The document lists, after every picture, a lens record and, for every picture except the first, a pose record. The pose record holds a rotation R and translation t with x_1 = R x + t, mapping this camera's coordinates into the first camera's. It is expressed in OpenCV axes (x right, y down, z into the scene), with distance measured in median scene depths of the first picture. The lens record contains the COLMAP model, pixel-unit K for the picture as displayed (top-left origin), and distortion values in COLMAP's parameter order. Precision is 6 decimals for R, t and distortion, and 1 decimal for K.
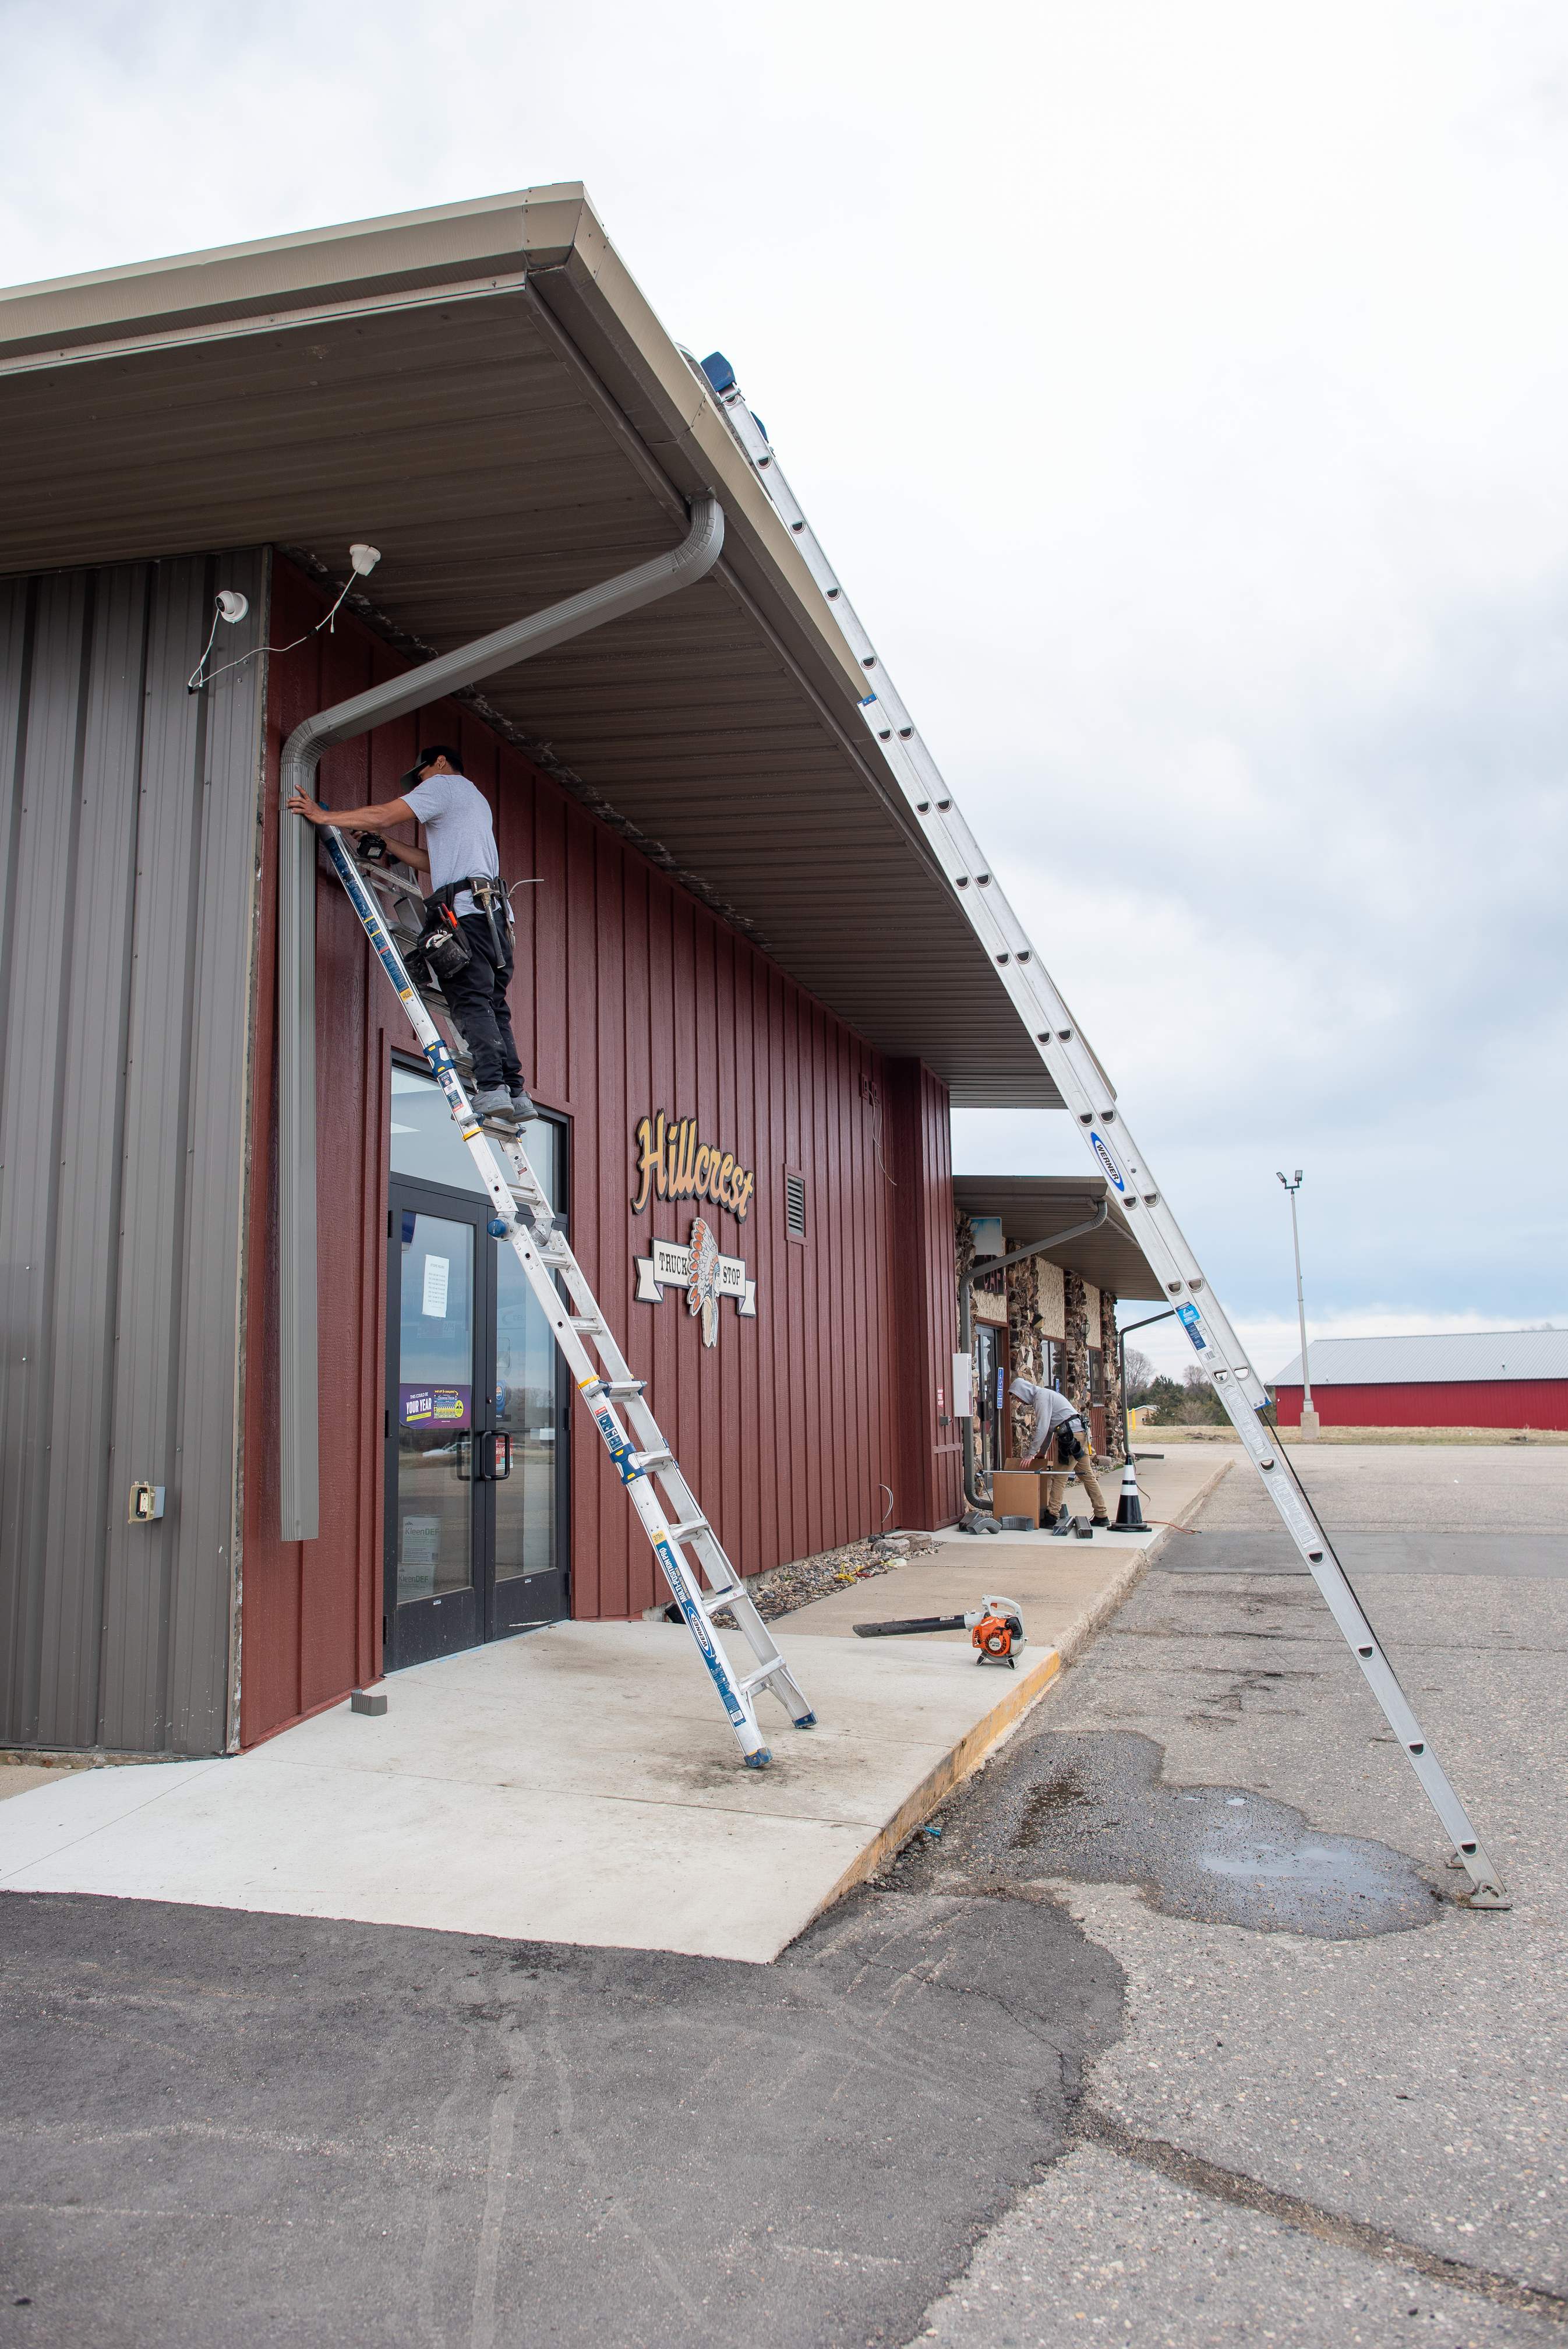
lens RADIAL K [[1589.5, 0, 784.0], [0, 1589.5, 1174.5], [0, 0, 1]] dist [-0.026902, 0.006159]
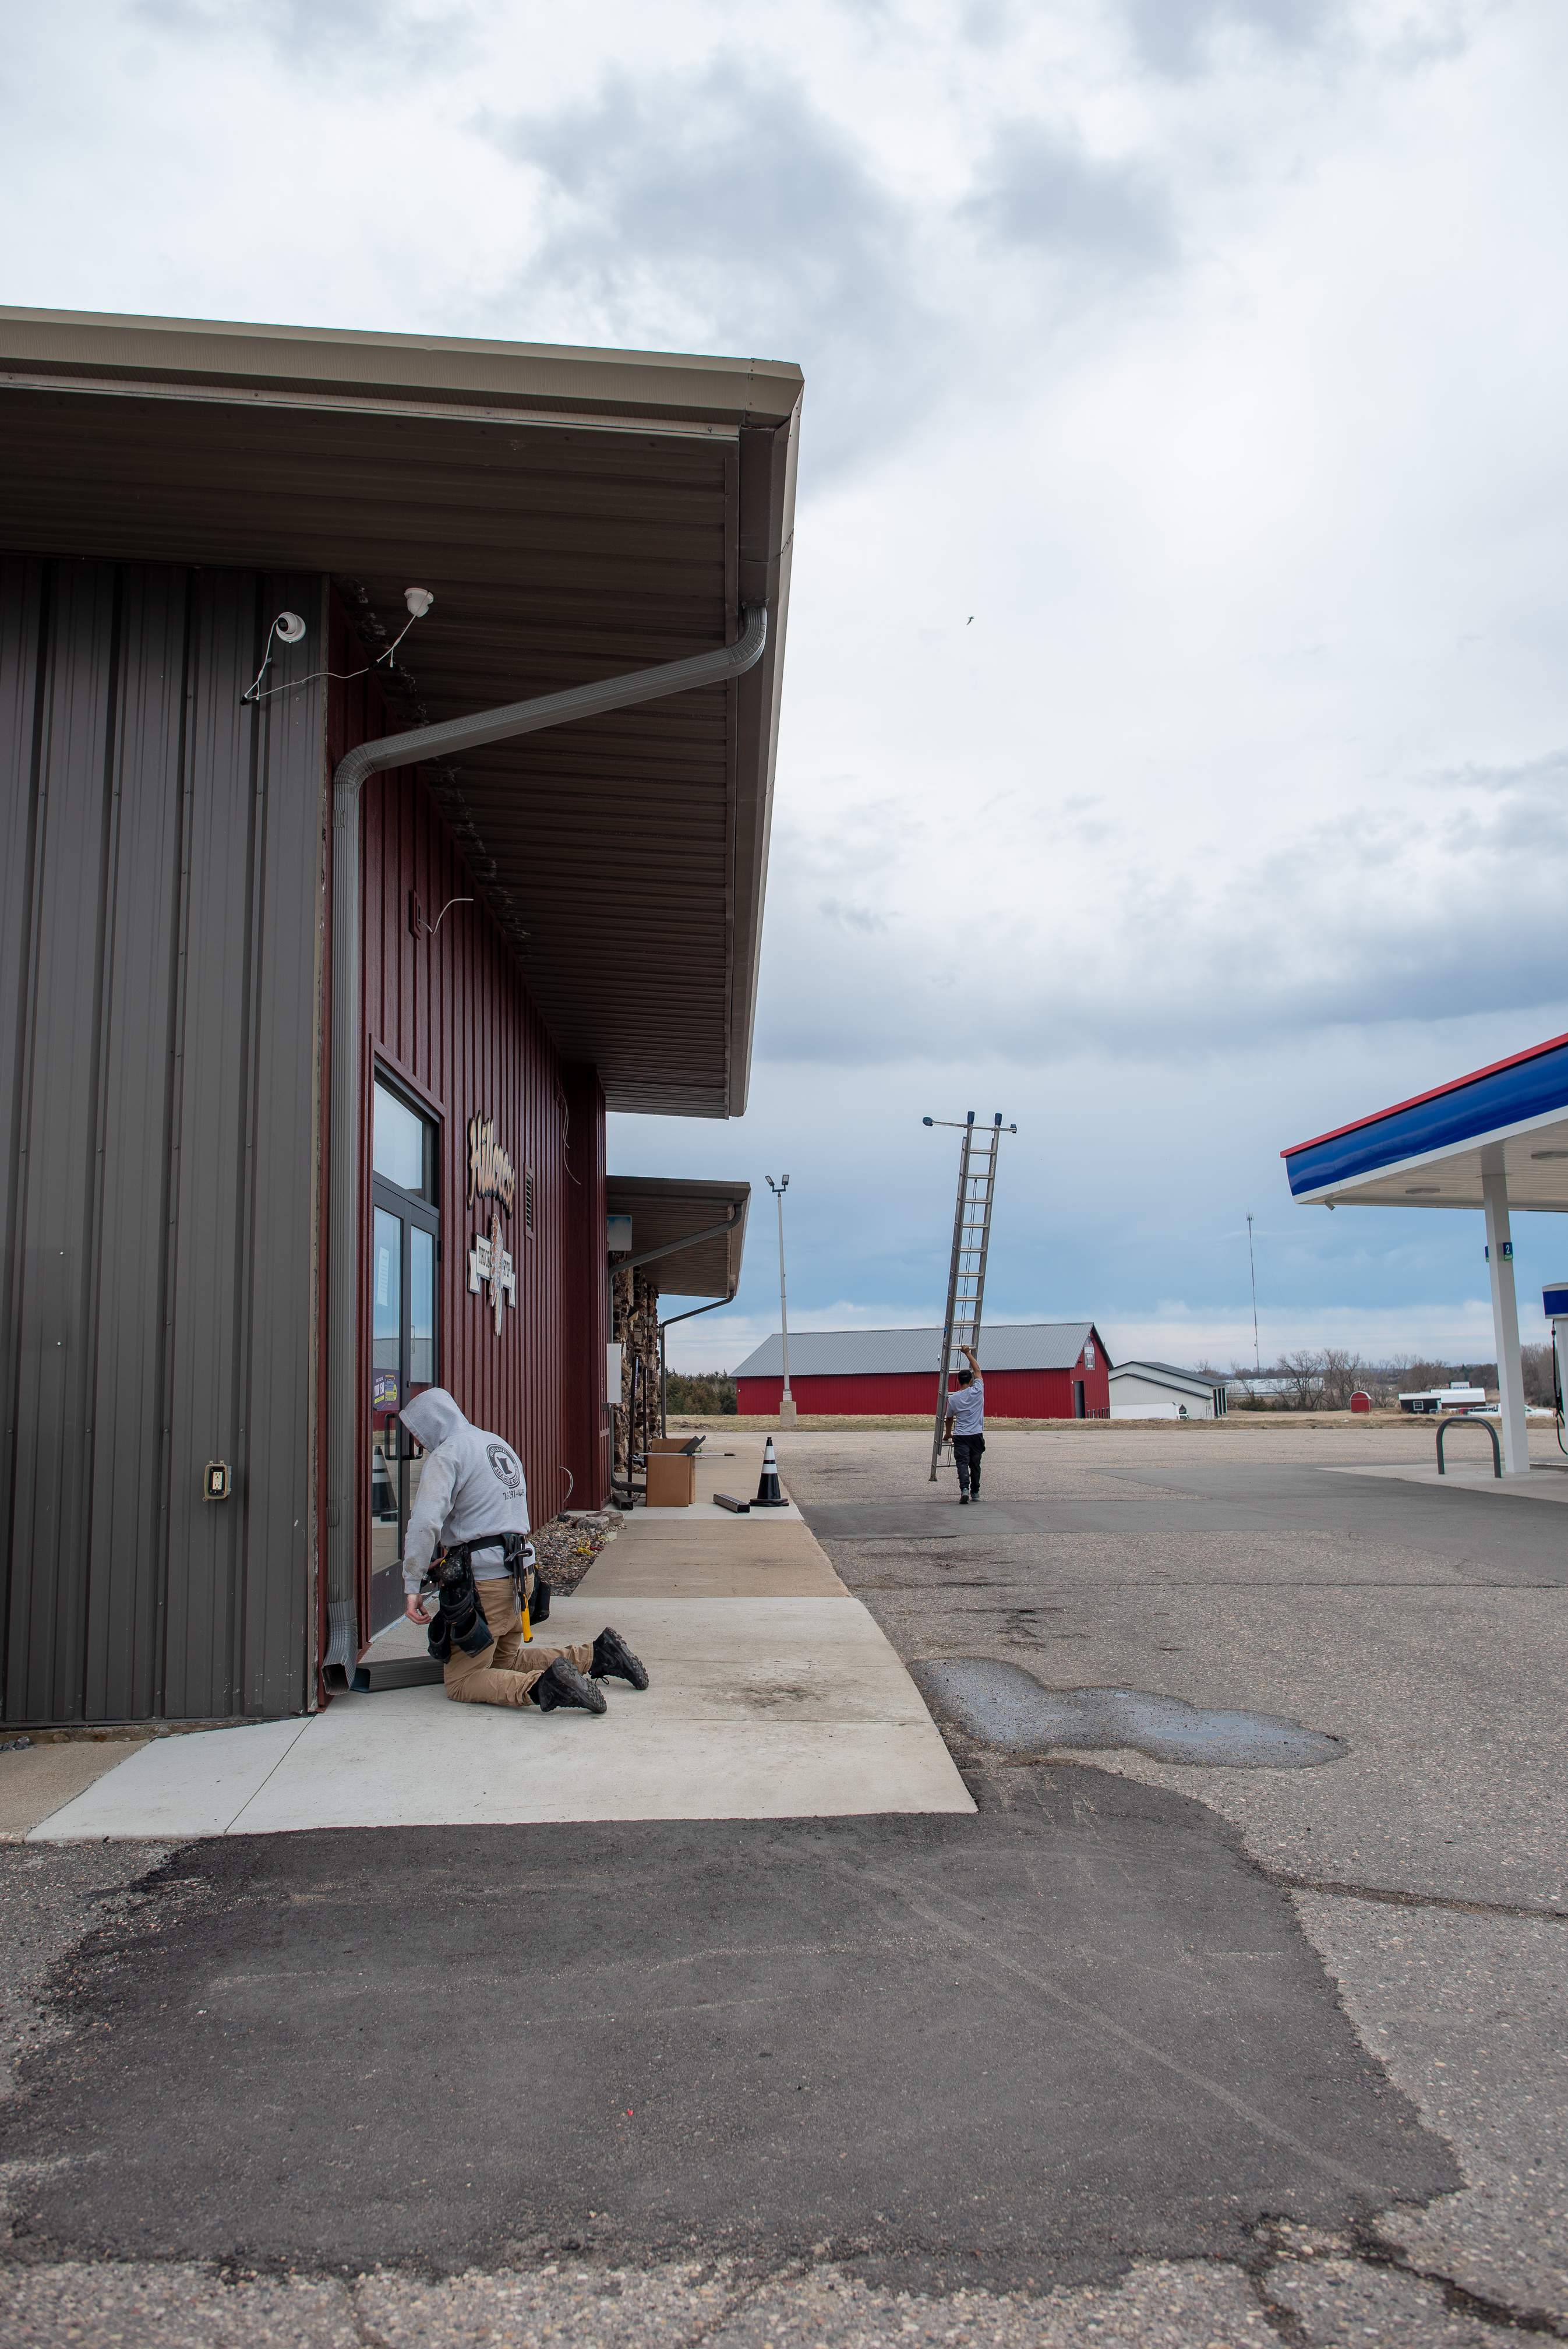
lens RADIAL K [[1581.9, 0, 784.0], [0, 1581.9, 1174.5], [0, 0, 1]] dist [-0.028992, 0.000741]
pose [[0.944557, 0.039435, 0.325971, -0.488404], [-0.040939, 0.999159, -0.002249, -0.010418], [-0.325786, -0.011221, 0.945377, -0.130256]]
